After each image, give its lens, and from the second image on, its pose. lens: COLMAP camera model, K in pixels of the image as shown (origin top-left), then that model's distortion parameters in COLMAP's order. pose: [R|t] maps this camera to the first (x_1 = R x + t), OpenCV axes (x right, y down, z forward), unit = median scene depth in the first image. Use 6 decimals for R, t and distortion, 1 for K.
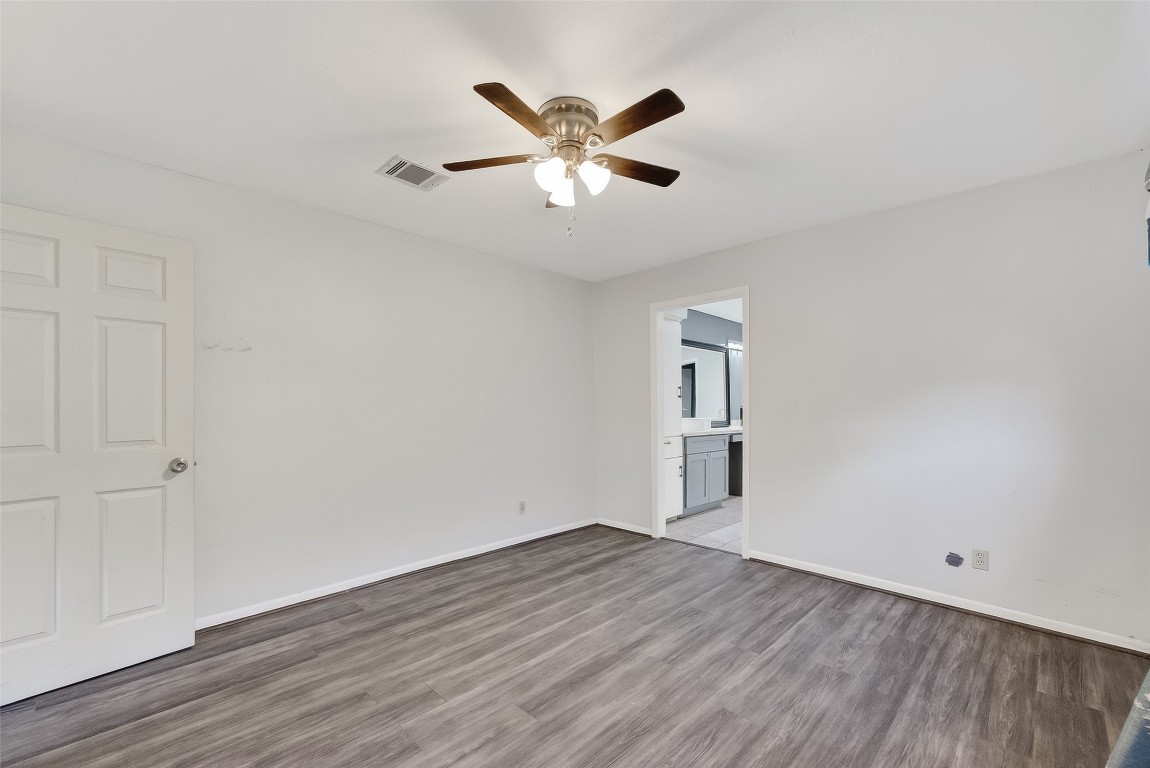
lens RADIAL K [[474.5, 0, 576.1], [0, 474.5, 391.1], [0, 0, 1]] dist [-0.003977, 0.000403]
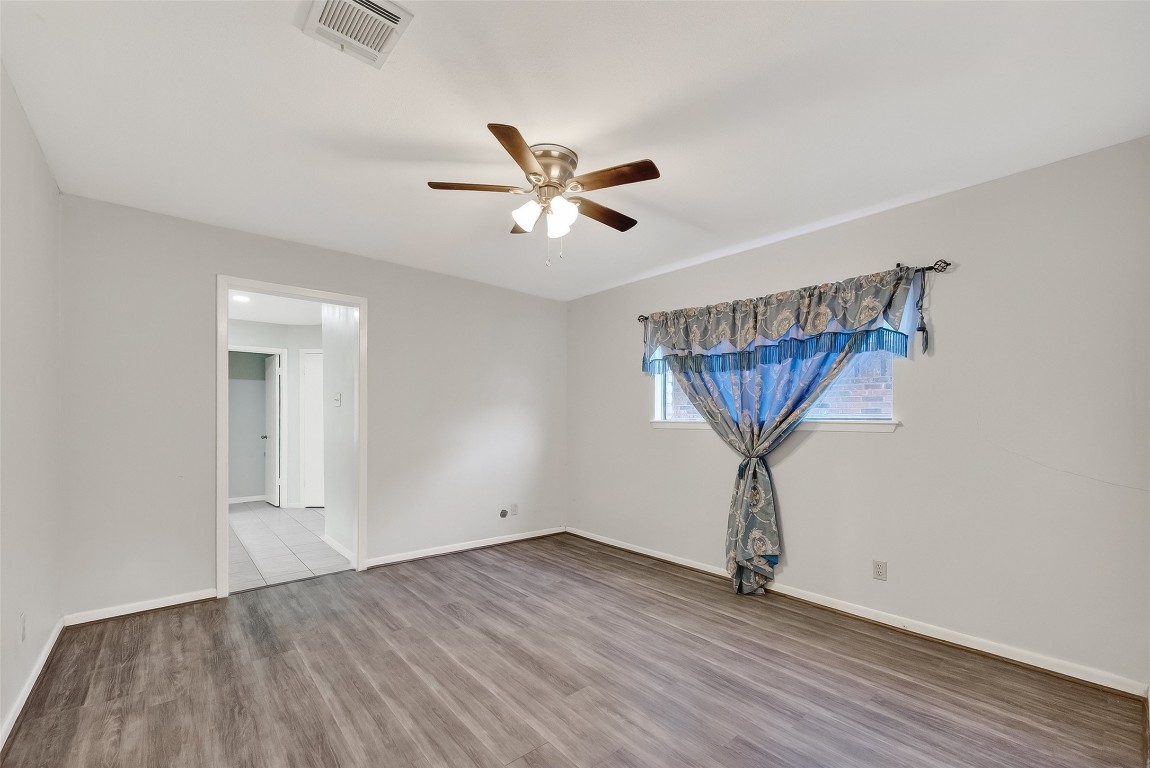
lens RADIAL K [[474.5, 0, 592.7], [0, 474.5, 421.7], [0, 0, 1]] dist [-0.003977, 0.000403]
pose [[0.066445, -0.002111, 0.997788, -0.775160], [-0.036402, 0.999327, 0.004539, 0.019569], [-0.997126, -0.036623, 0.066323, 0.576339]]
